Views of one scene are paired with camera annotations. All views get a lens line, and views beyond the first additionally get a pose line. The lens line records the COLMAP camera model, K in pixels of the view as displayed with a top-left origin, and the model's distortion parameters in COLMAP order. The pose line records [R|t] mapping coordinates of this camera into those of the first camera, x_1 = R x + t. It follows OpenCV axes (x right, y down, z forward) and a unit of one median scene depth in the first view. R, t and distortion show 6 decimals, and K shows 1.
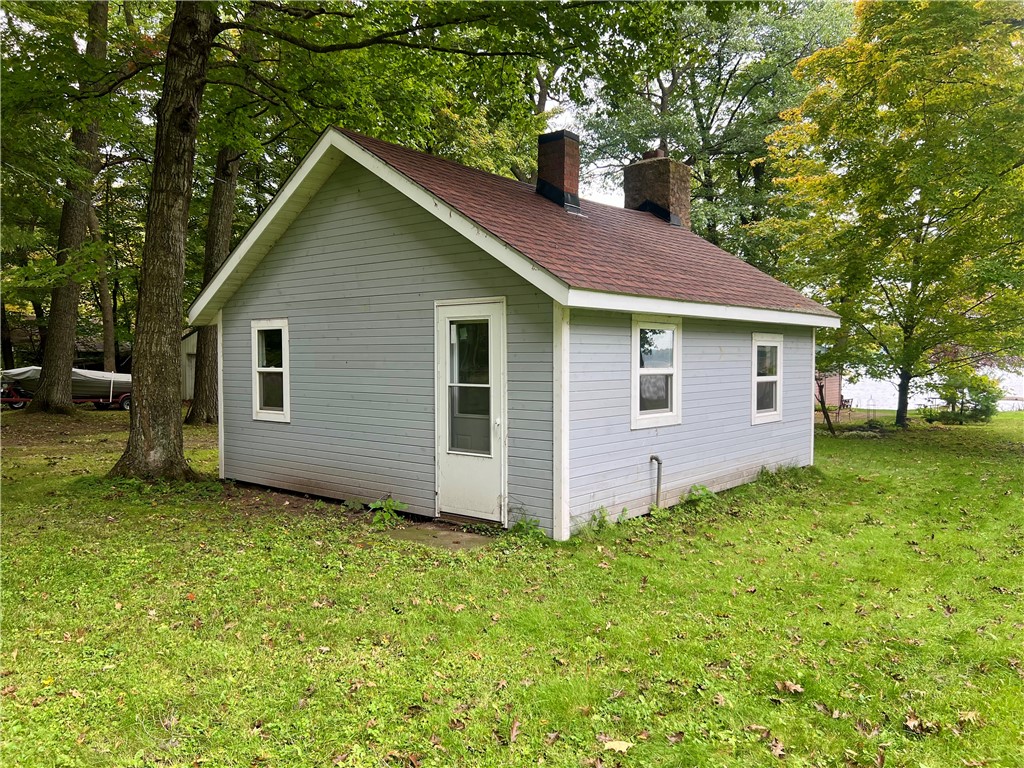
lens RADIAL K [[773.0, 0, 516.6], [0, 773.0, 385.2], [0, 0, 1]] dist [0.053936, -0.057784]
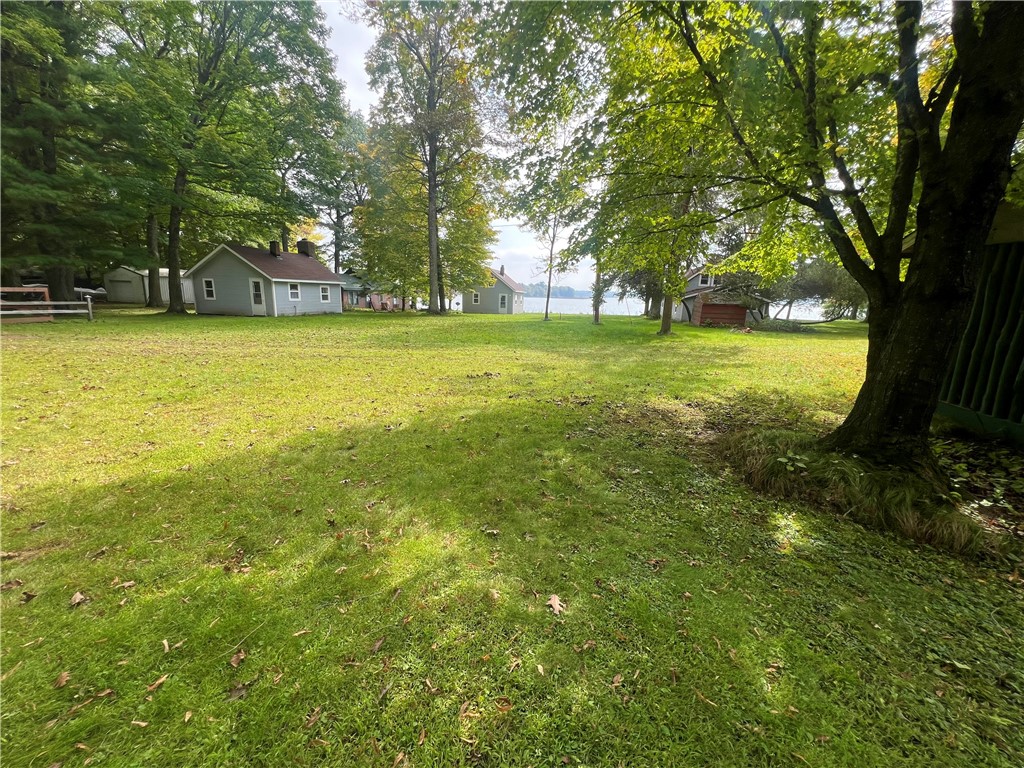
lens RADIAL K [[409.3, 0, 509.4], [0, 409.3, 382.4], [0, 0, 1]] dist [-0.000313, 0.000040]
pose [[0.894237, -0.067854, 0.442420, 0.212848], [-0.013710, 0.983826, 0.178601, 0.082590], [-0.447384, -0.165777, 0.878844, -2.490815]]
